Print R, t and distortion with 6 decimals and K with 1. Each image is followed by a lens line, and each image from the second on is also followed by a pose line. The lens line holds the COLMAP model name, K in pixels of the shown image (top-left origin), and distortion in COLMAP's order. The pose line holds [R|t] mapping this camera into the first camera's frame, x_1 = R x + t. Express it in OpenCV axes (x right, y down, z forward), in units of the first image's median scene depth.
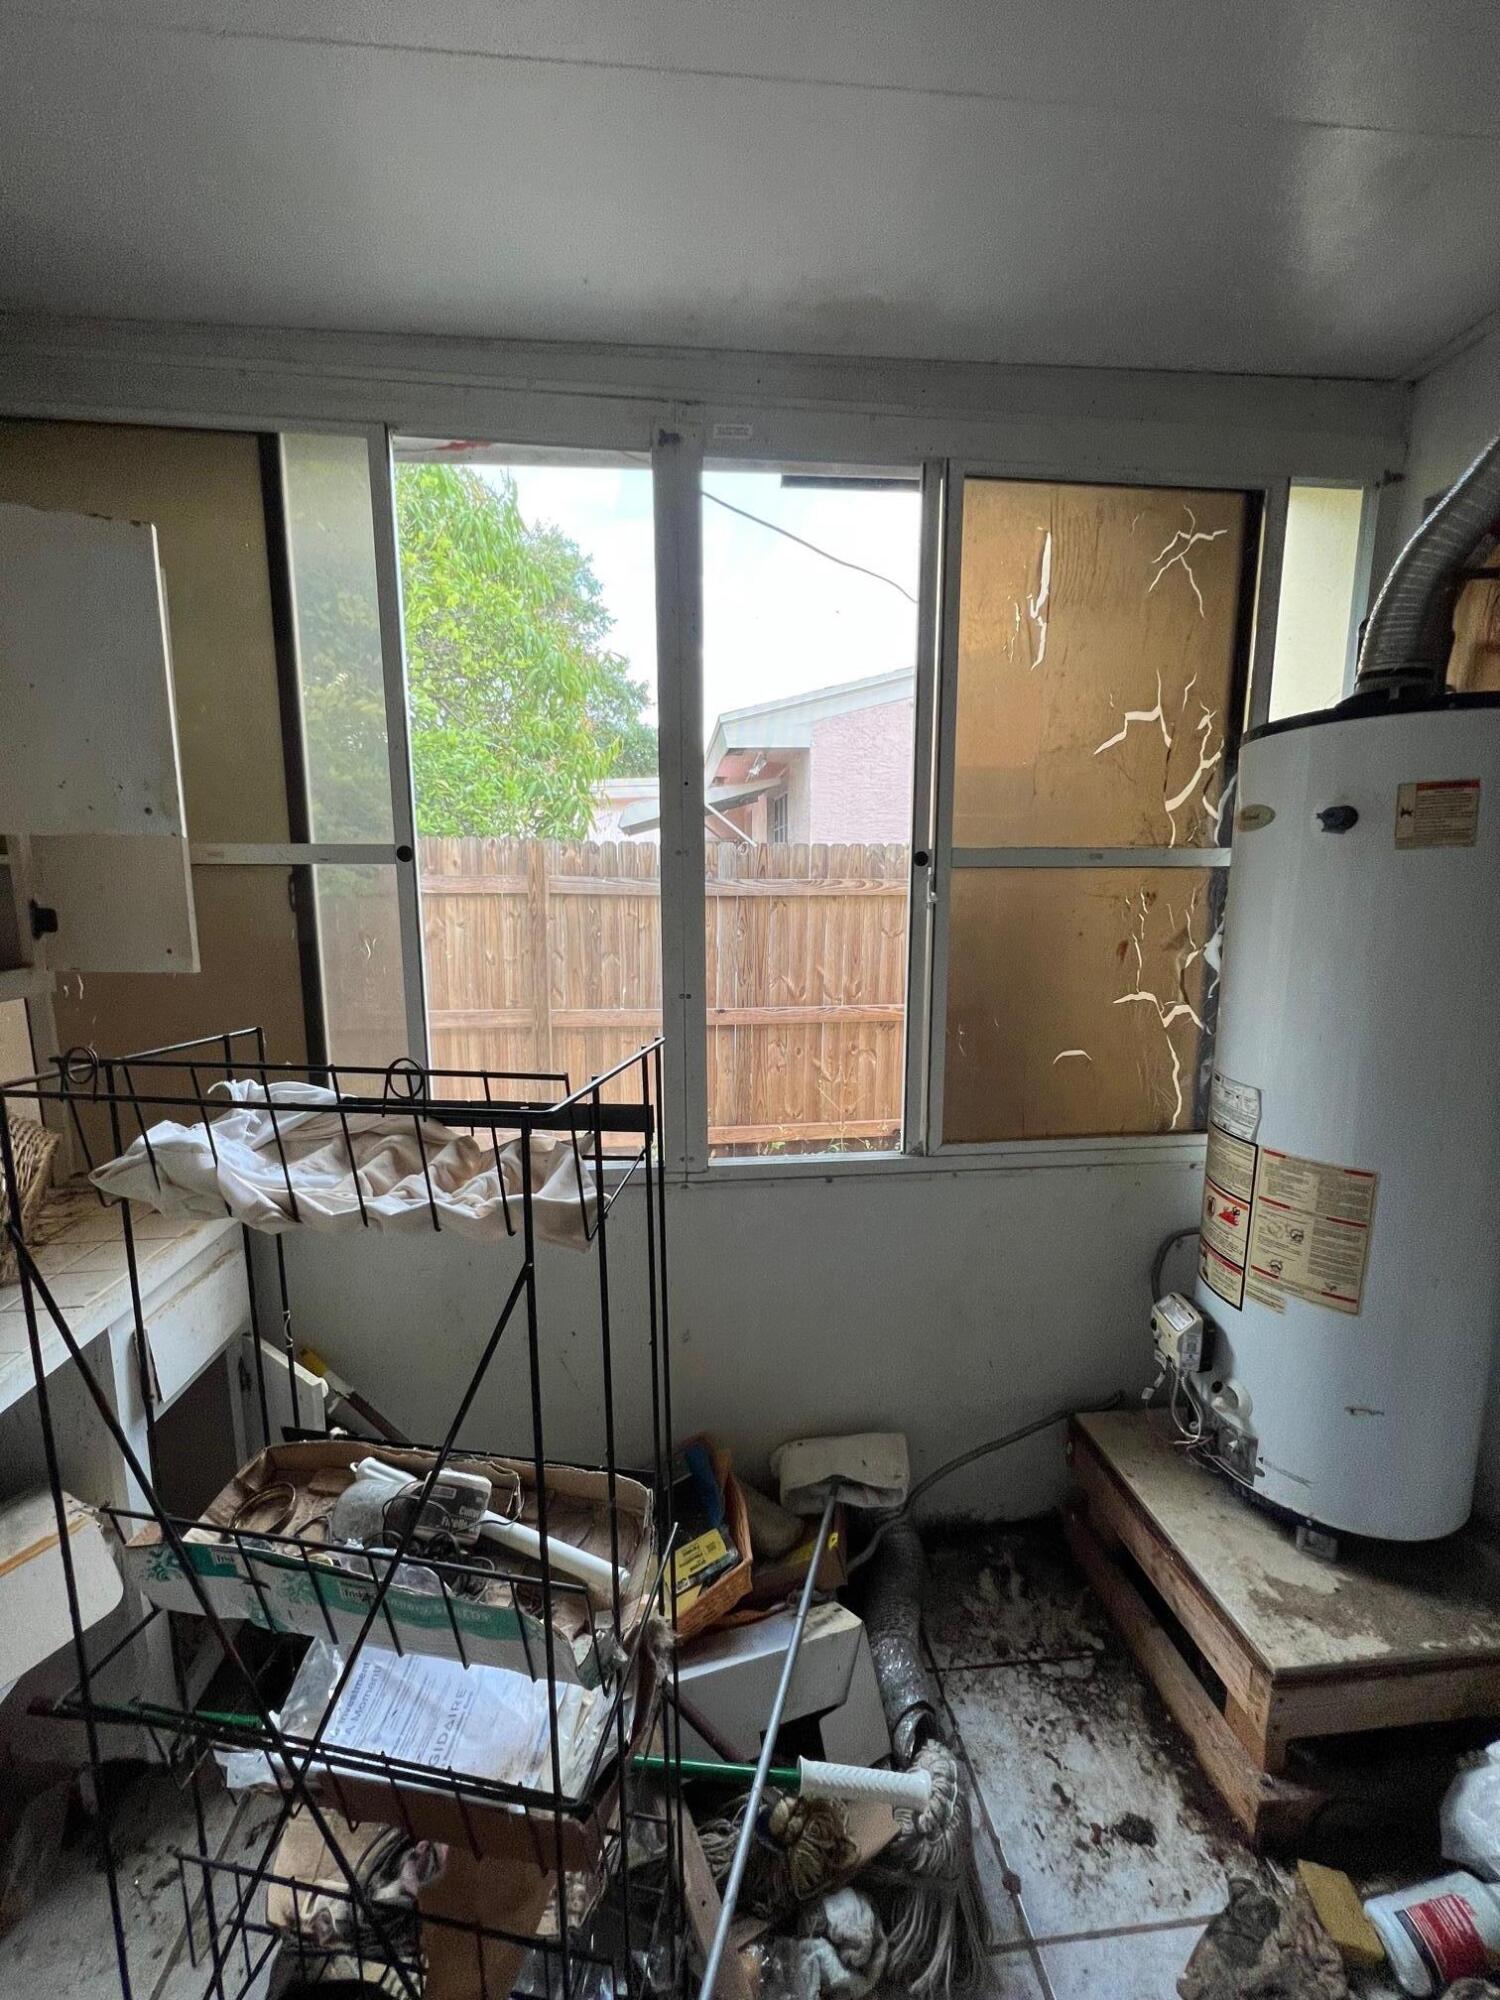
lens RADIAL K [[795.4, 0, 745.0], [0, 795.4, 995.1], [0, 0, 1]] dist [-0.000512, 0.000164]
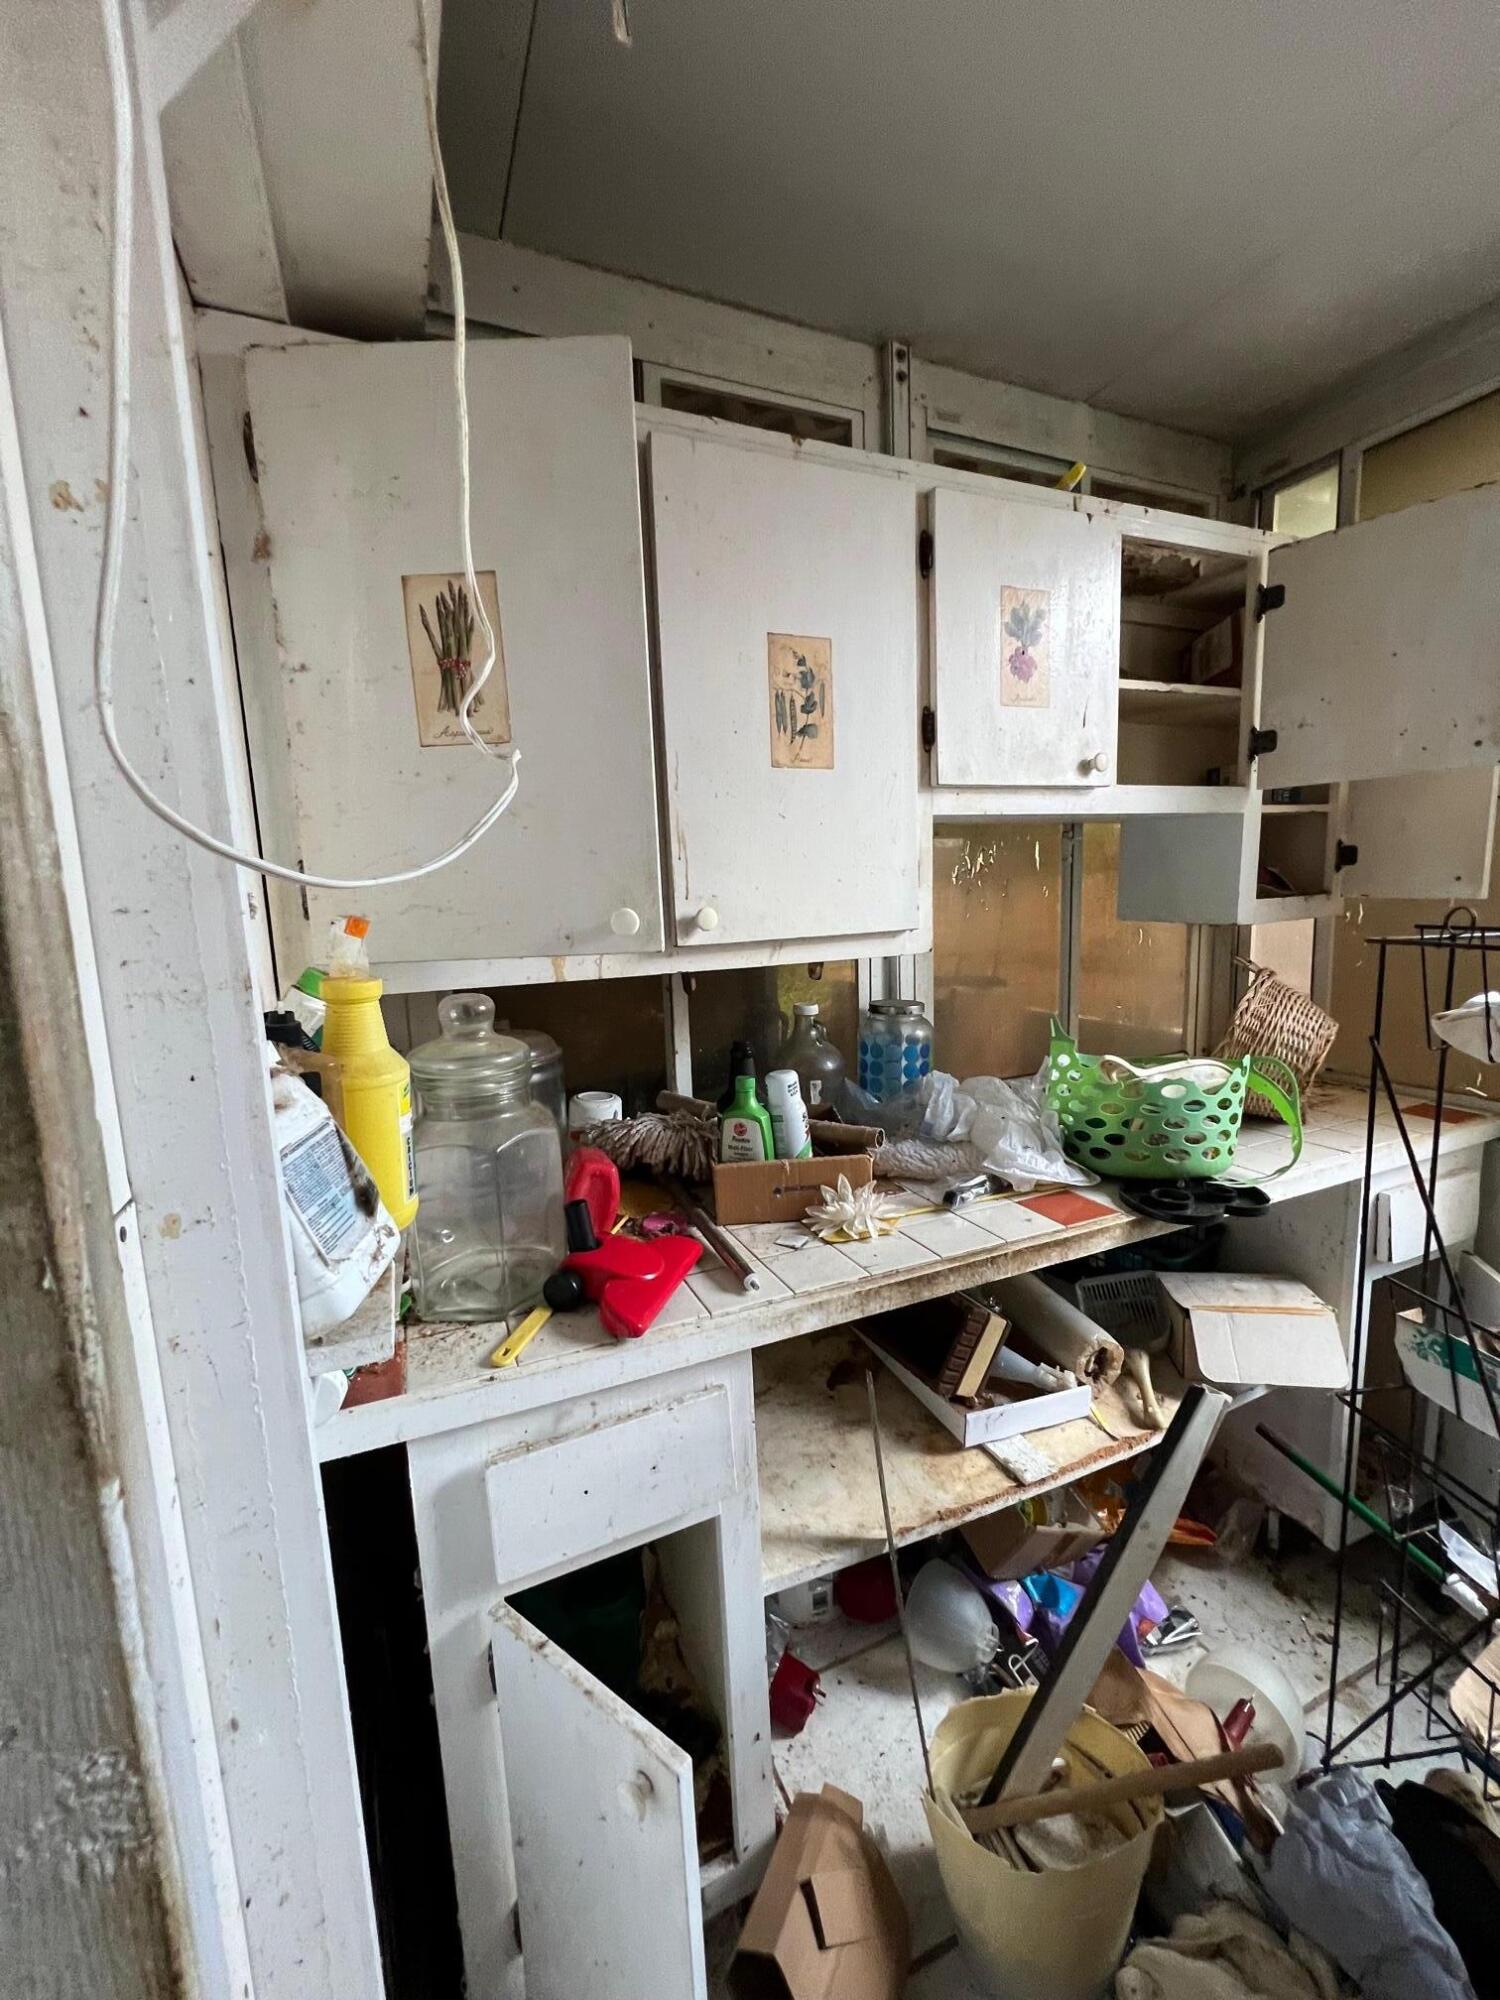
lens RADIAL K [[795.4, 0, 753.3], [0, 795.4, 997.3], [0, 0, 1]] dist [-0.000512, 0.000164]
pose [[0.306766, 0.121213, -0.944035, 0.028390], [-0.101668, 0.990356, 0.094123, 0.103850], [0.946339, 0.067104, 0.316131, -0.252097]]
